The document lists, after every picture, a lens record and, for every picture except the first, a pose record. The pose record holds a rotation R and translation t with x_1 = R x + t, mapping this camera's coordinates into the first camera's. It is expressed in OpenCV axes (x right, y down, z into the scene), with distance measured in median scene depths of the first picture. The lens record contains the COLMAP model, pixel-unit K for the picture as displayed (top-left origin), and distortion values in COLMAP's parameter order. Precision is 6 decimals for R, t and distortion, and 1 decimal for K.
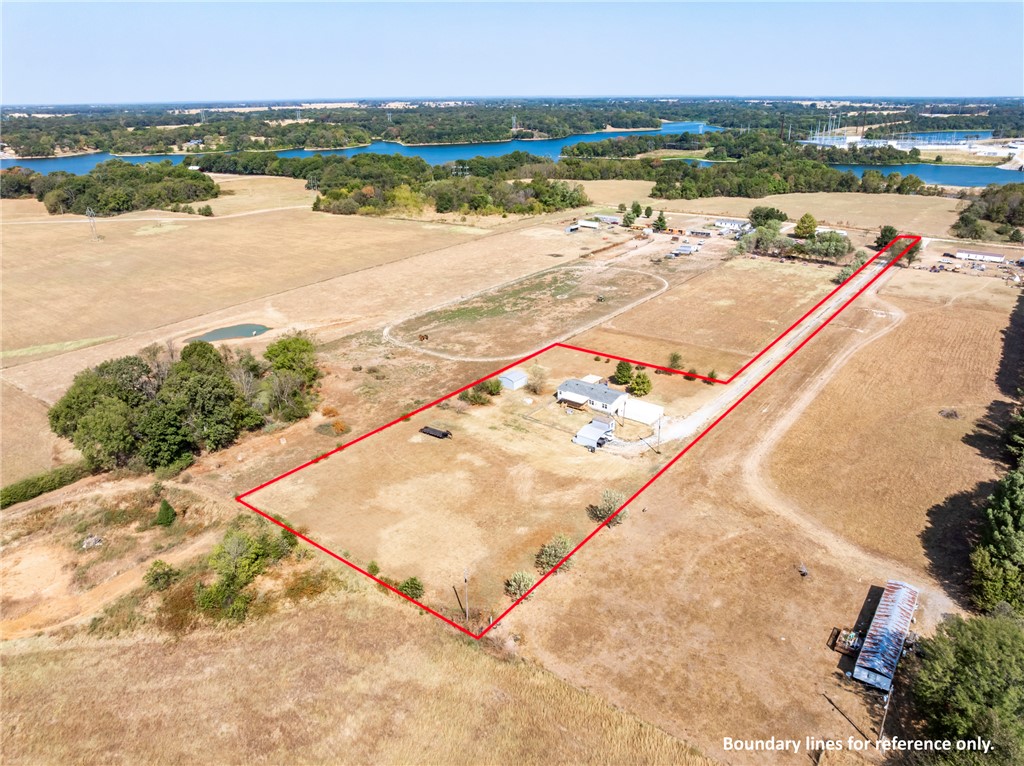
lens RADIAL K [[718.0, 0, 515.7], [0, 718.0, 379.1], [0, 0, 1]] dist [-0.037775, 0.003623]
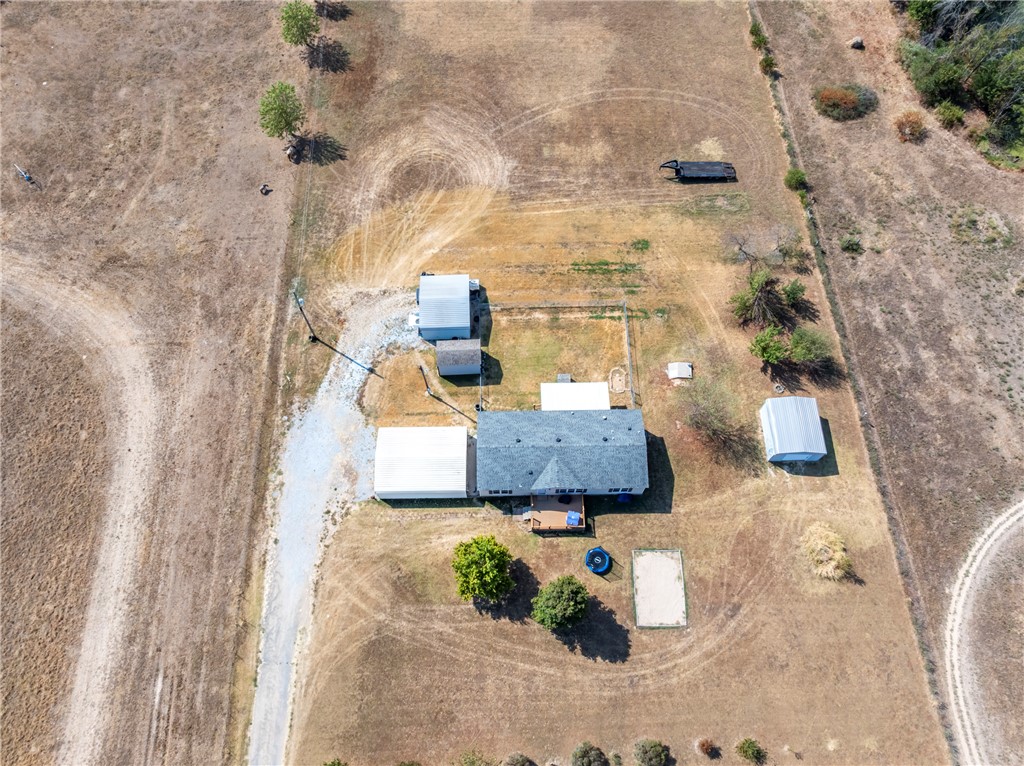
lens RADIAL K [[718.0, 0, 515.7], [0, 718.0, 379.1], [0, 0, 1]] dist [-0.037775, 0.003623]
pose [[-0.776105, 0.571129, -0.267343, 0.170814], [-0.230318, 0.137934, 0.963290, -0.290710], [0.587038, 0.809189, 0.024490, 0.776024]]
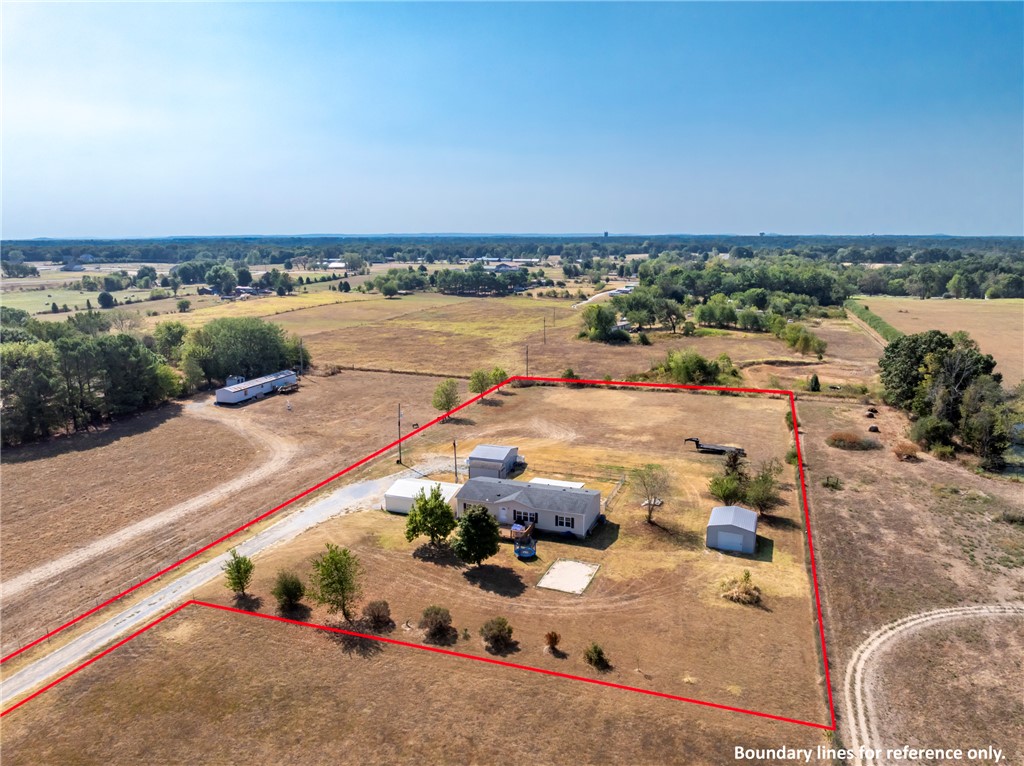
lens RADIAL K [[718.0, 0, 515.7], [0, 718.0, 379.1], [0, 0, 1]] dist [-0.037775, 0.003623]
pose [[-0.952637, 0.070806, -0.295752, 0.208383], [-0.102420, 0.841003, 0.531248, -0.250544], [0.286344, 0.536378, -0.793918, 1.099165]]
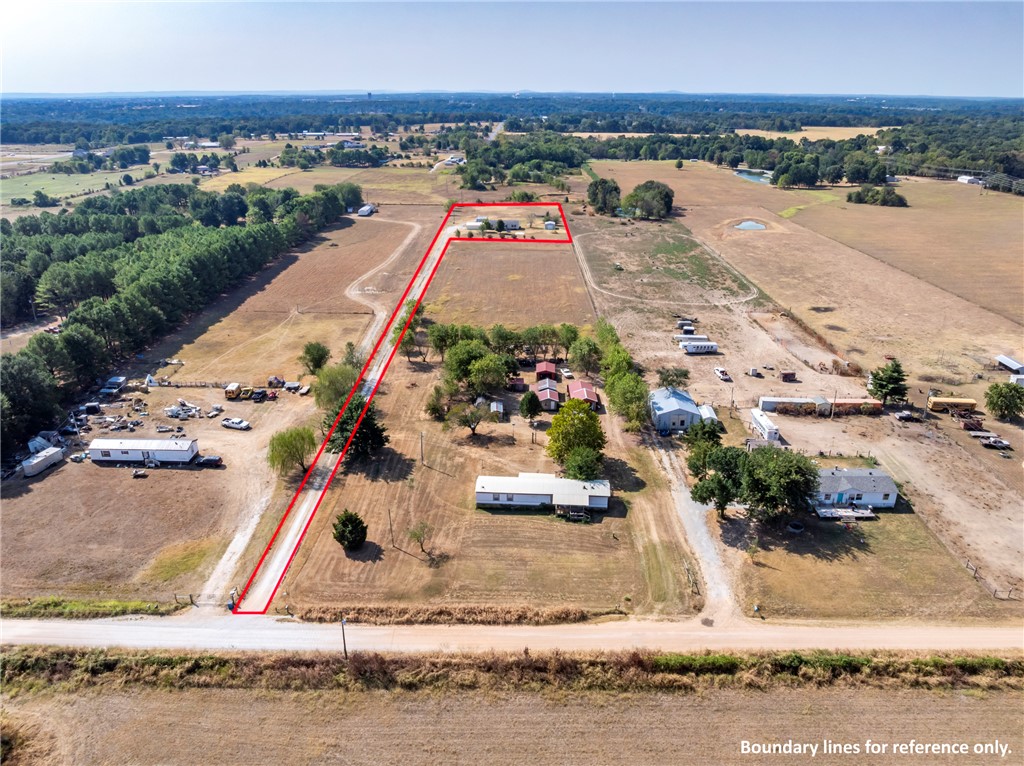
lens RADIAL K [[718.0, 0, 515.7], [0, 718.0, 379.1], [0, 0, 1]] dist [-0.037775, 0.003623]
pose [[-0.804698, 0.229414, -0.547567, 1.042917], [-0.214960, 0.747150, 0.628935, -0.754209], [0.553401, 0.623808, -0.551916, 1.964416]]
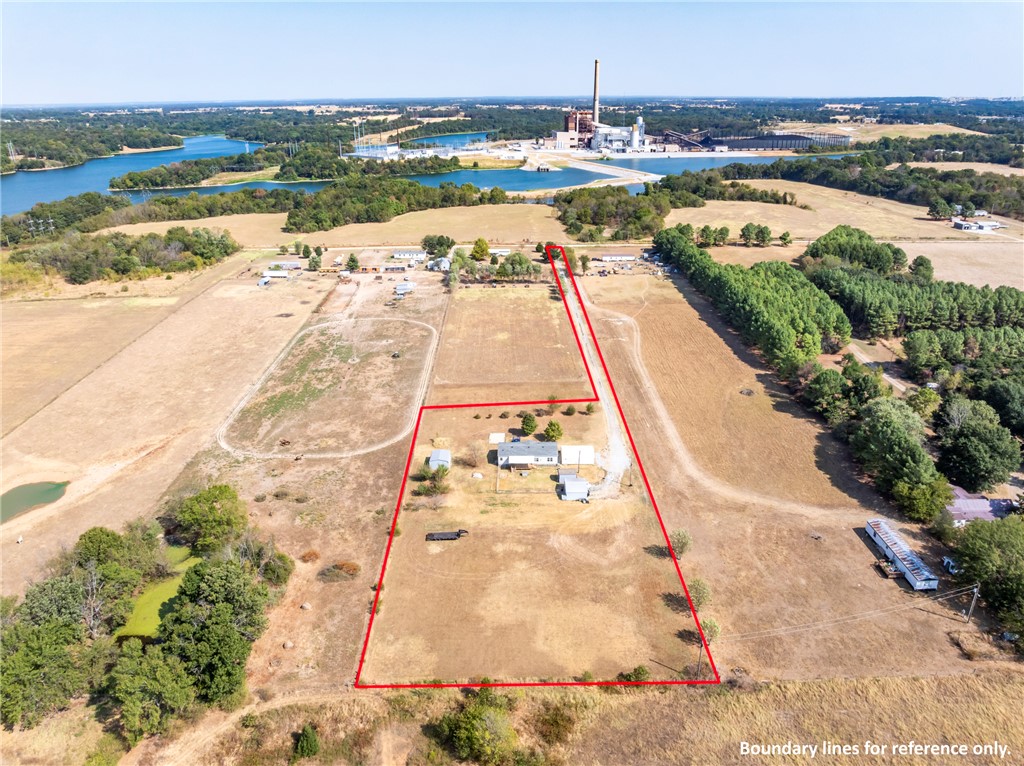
lens RADIAL K [[718.0, 0, 515.7], [0, 718.0, 379.1], [0, 0, 1]] dist [-0.037775, 0.003623]
pose [[0.789165, -0.225519, 0.571280, -0.413079], [0.228105, 0.971238, 0.068302, -0.135124], [-0.570252, 0.076411, 0.817909, 0.093358]]
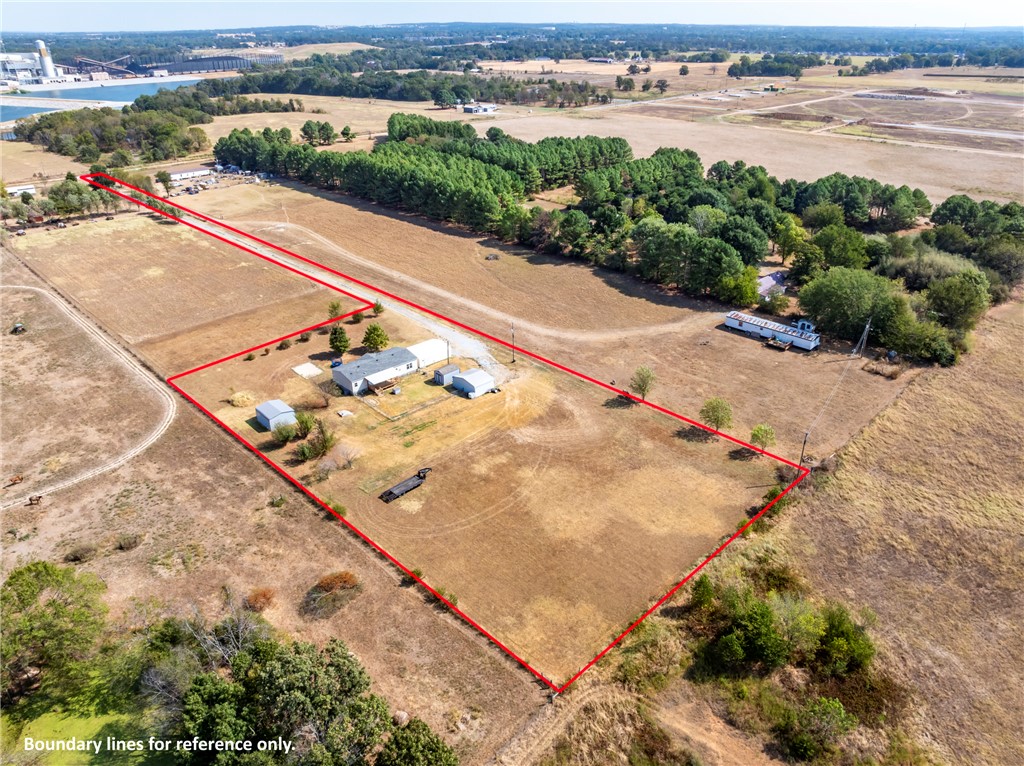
lens RADIAL K [[718.0, 0, 515.7], [0, 718.0, 379.1], [0, 0, 1]] dist [-0.037775, 0.003623]
pose [[0.142860, -0.435757, 0.888654, -0.503424], [0.368896, 0.856611, 0.360741, -0.169773], [-0.918426, 0.276285, 0.283125, 0.509081]]
